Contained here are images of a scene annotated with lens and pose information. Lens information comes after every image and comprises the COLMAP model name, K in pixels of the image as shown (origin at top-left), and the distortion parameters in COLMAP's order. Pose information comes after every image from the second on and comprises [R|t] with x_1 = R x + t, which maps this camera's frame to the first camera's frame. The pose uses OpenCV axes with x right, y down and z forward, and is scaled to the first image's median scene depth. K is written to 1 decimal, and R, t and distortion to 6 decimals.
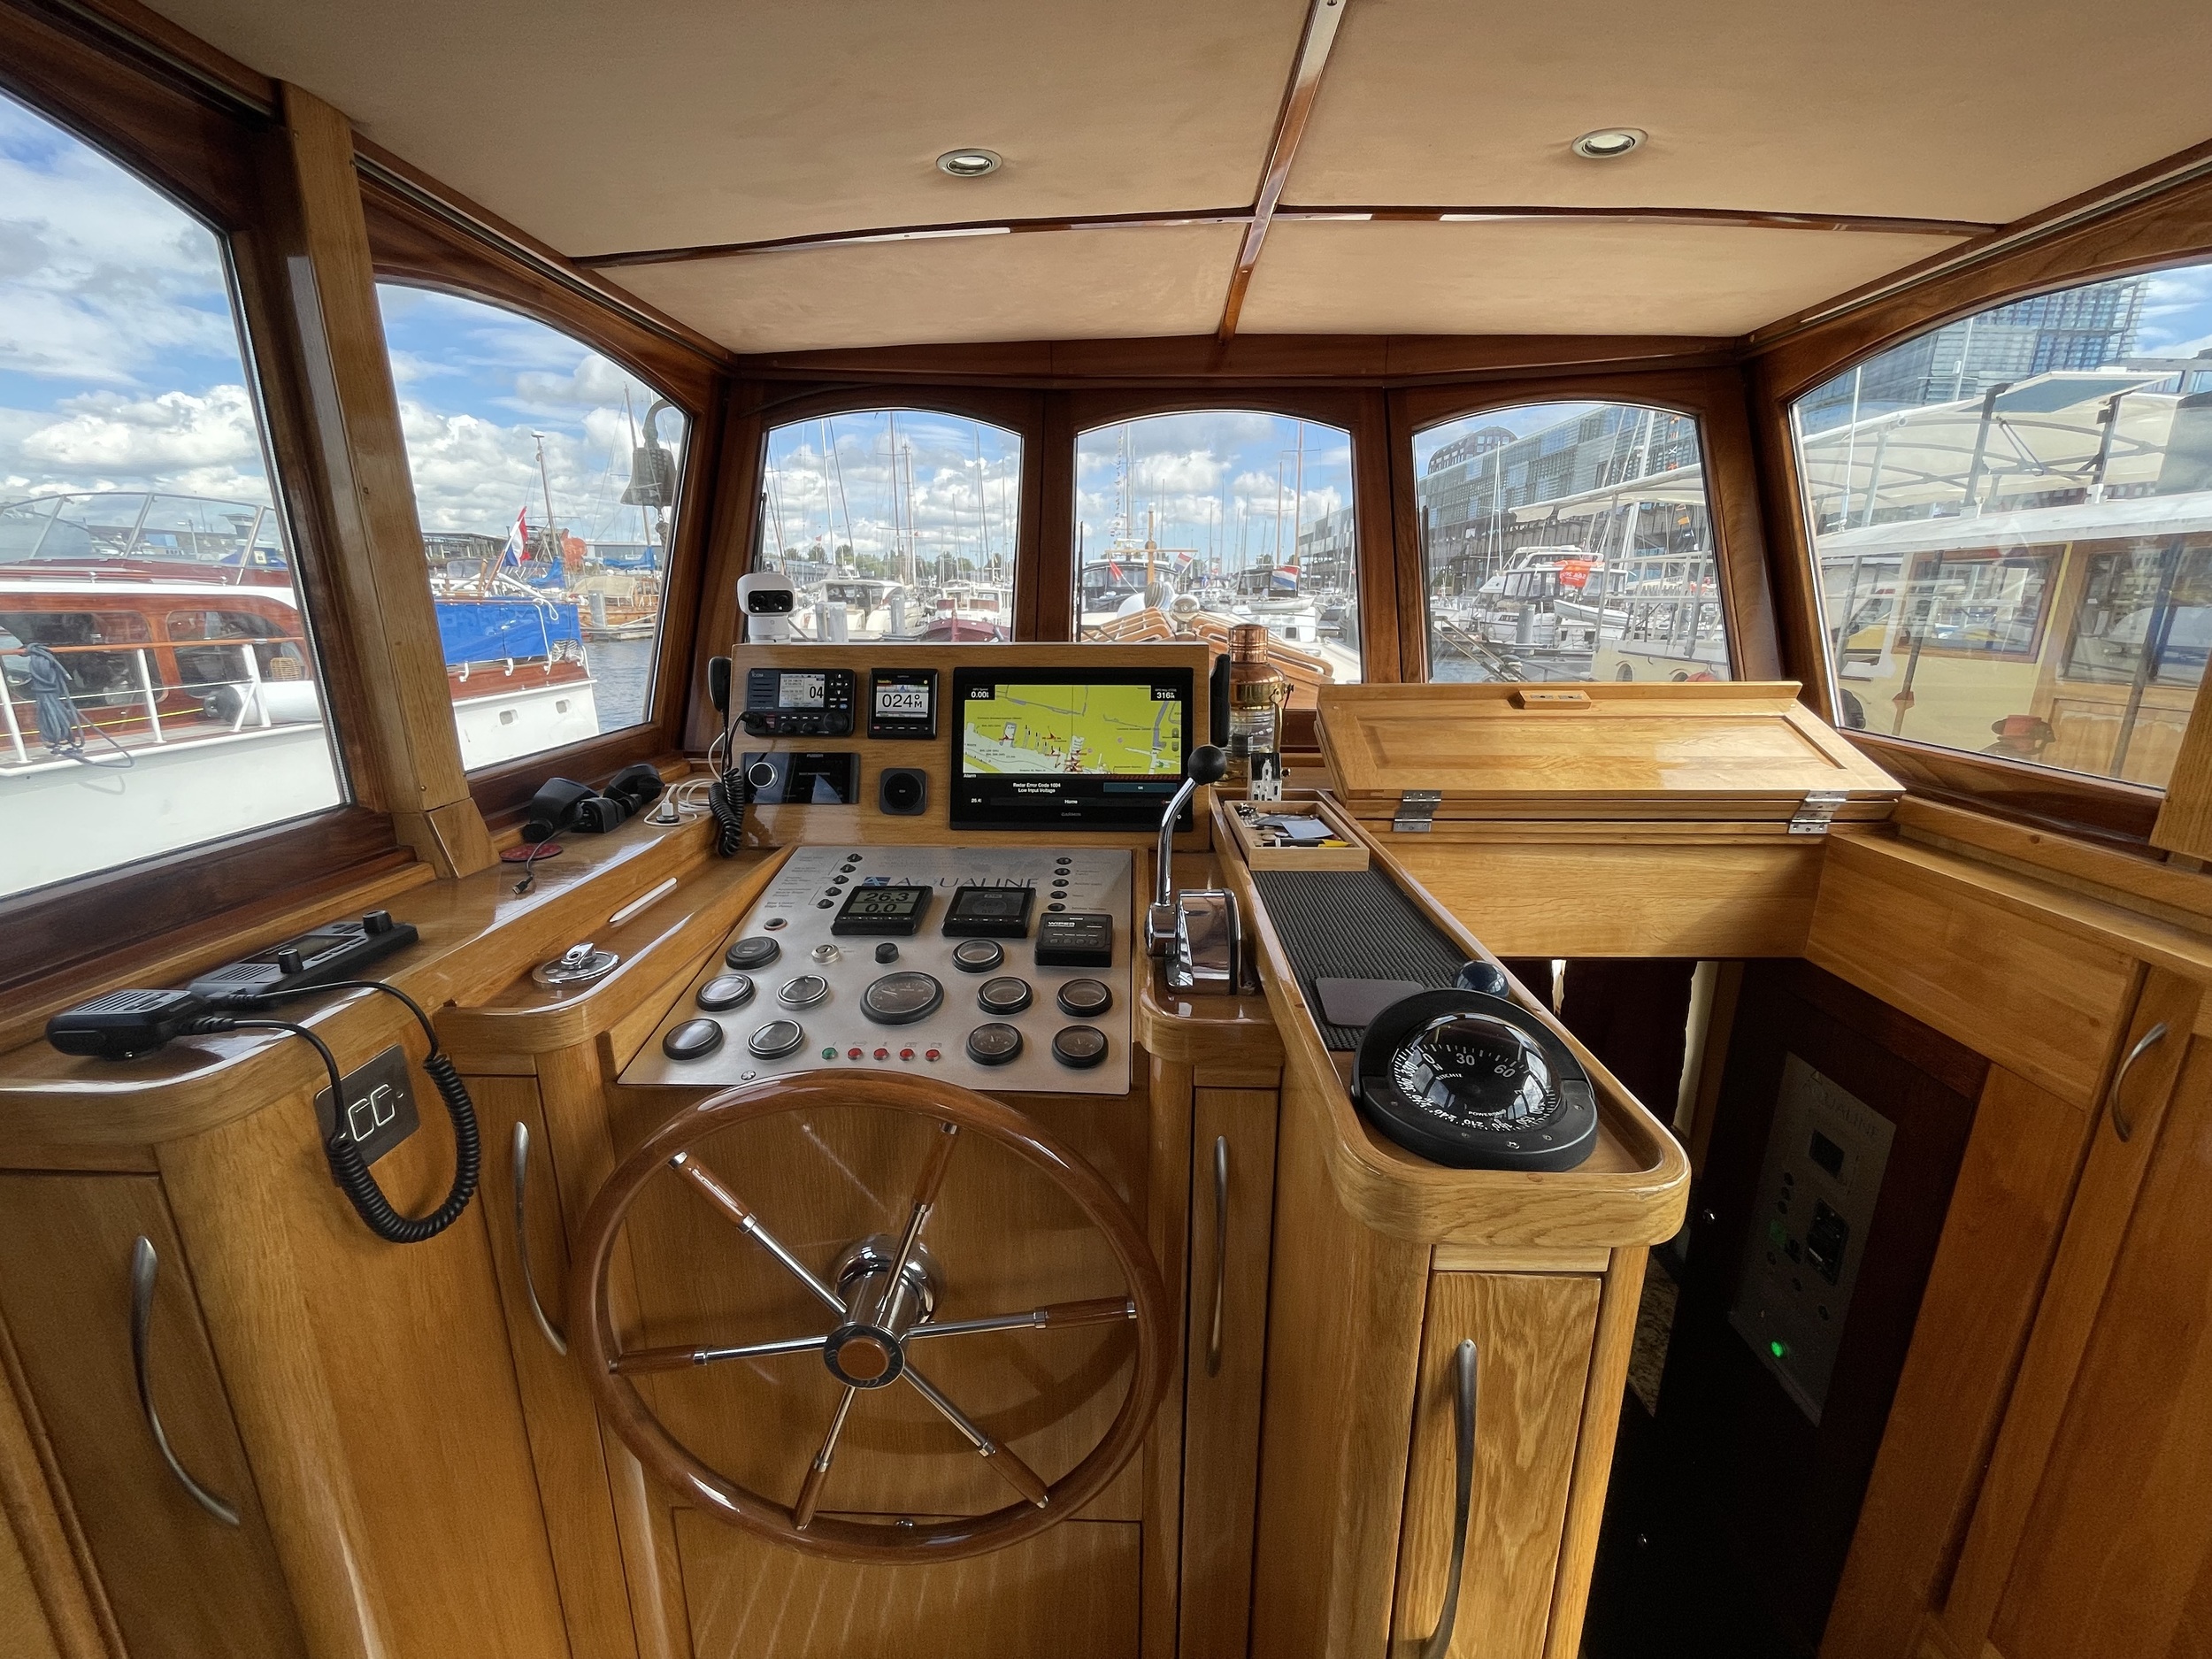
lens RADIAL K [[901.2, 0, 1102.7], [0, 901.2, 830.4], [0, 0, 1]] dist [0.016344, -0.000044]
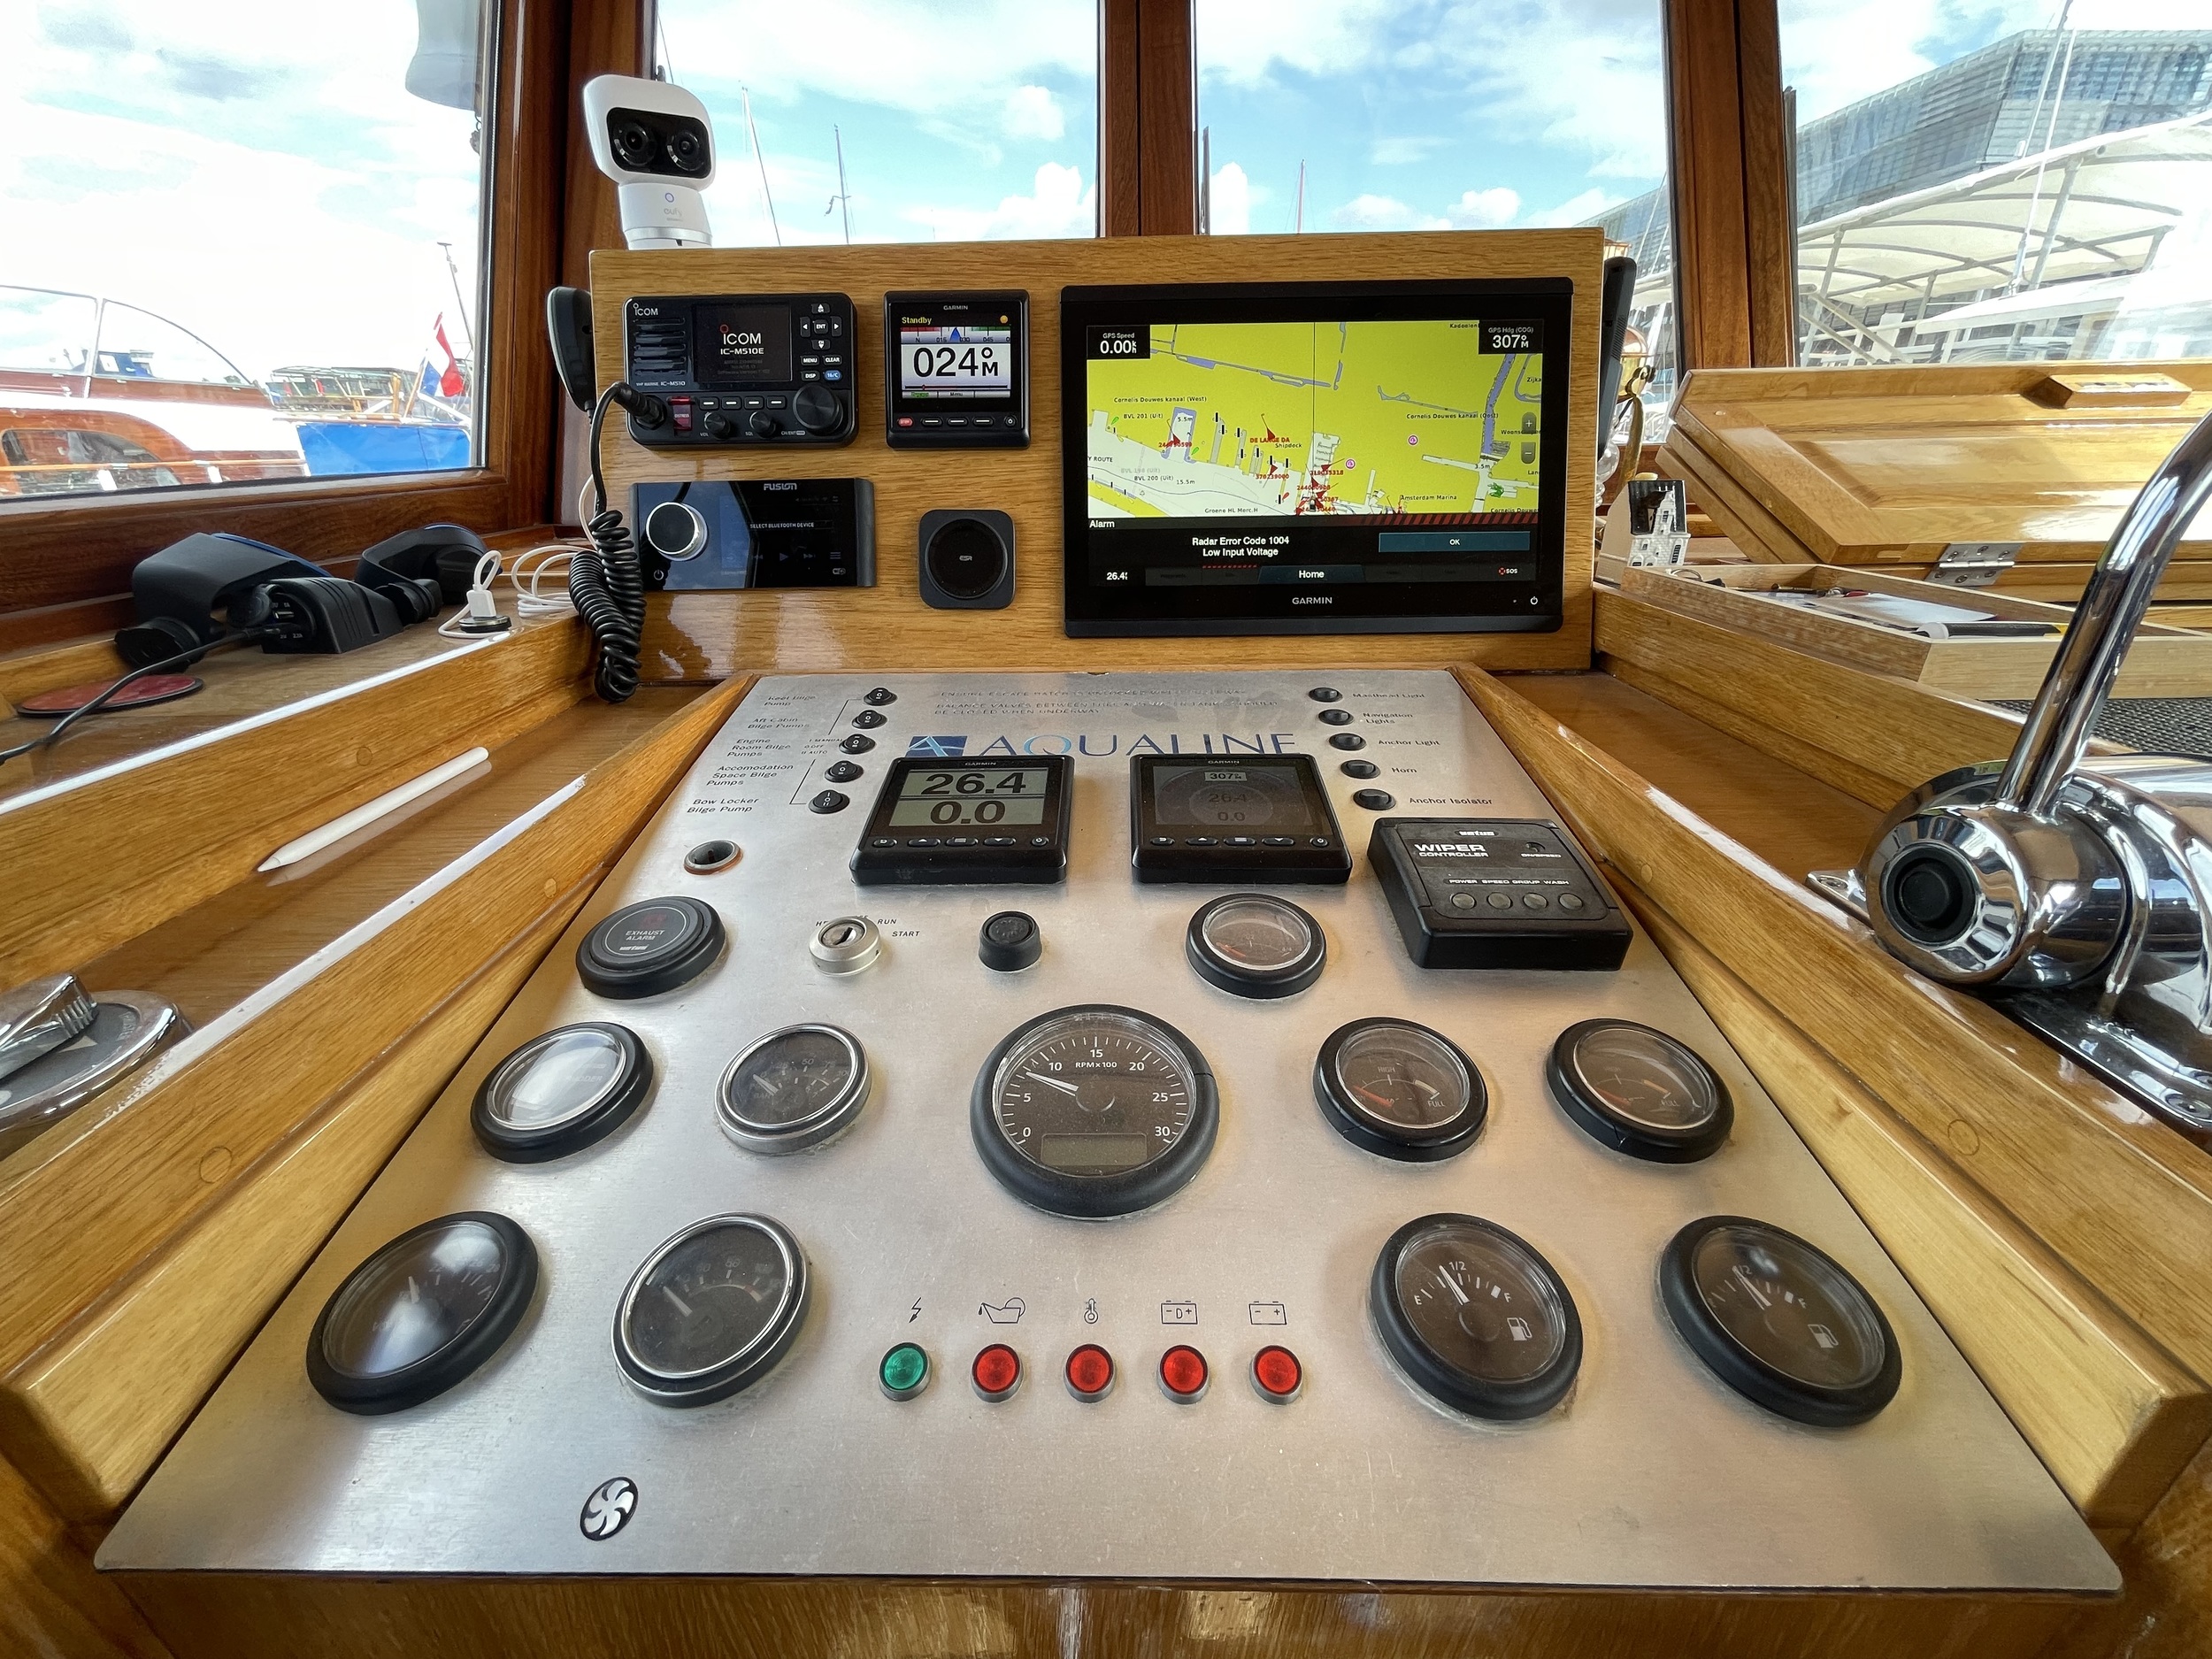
lens RADIAL K [[899.1, 0, 1090.5], [0, 899.1, 831.5], [0, 0, 1]] dist [-0.000993, -0.000476]
pose [[0.999755, -0.020629, 0.007998, -0.175412], [0.019076, 0.986812, 0.160743, 0.027393], [-0.011209, -0.160551, 0.986964, 0.539788]]
